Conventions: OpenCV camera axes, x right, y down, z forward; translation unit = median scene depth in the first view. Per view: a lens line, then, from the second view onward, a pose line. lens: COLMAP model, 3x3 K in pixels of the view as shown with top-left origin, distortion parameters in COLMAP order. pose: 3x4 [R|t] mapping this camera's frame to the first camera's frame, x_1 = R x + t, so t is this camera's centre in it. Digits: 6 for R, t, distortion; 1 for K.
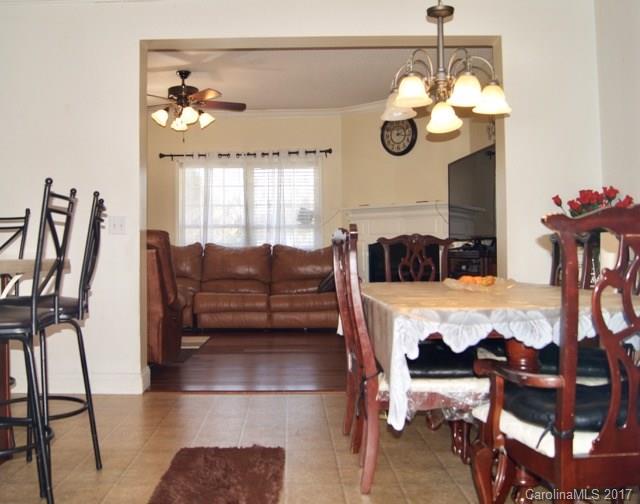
lens RADIAL K [[700.1, 0, 319.9], [0, 700.1, 251.9], [0, 0, 1]] dist [-0.012735, 0.000000]
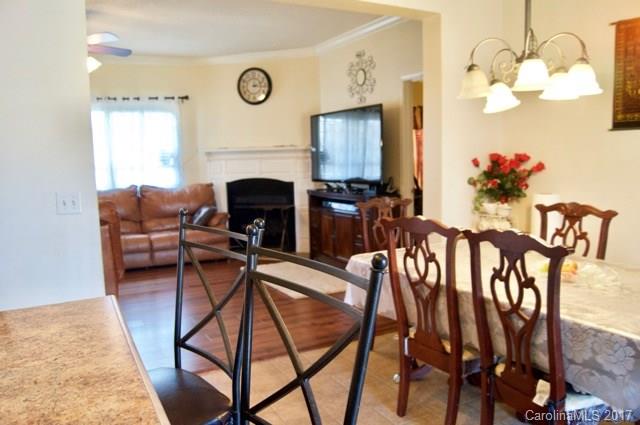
lens RADIAL K [[495.2, 0, 311.0], [0, 495.2, 224.5], [0, 0, 1]] dist [-0.037178, 0.002433]
pose [[0.895255, -0.074229, 0.439328, -0.168829], [0.014864, 0.990452, 0.137057, -0.051121], [-0.445306, -0.116171, 0.887810, 0.210023]]
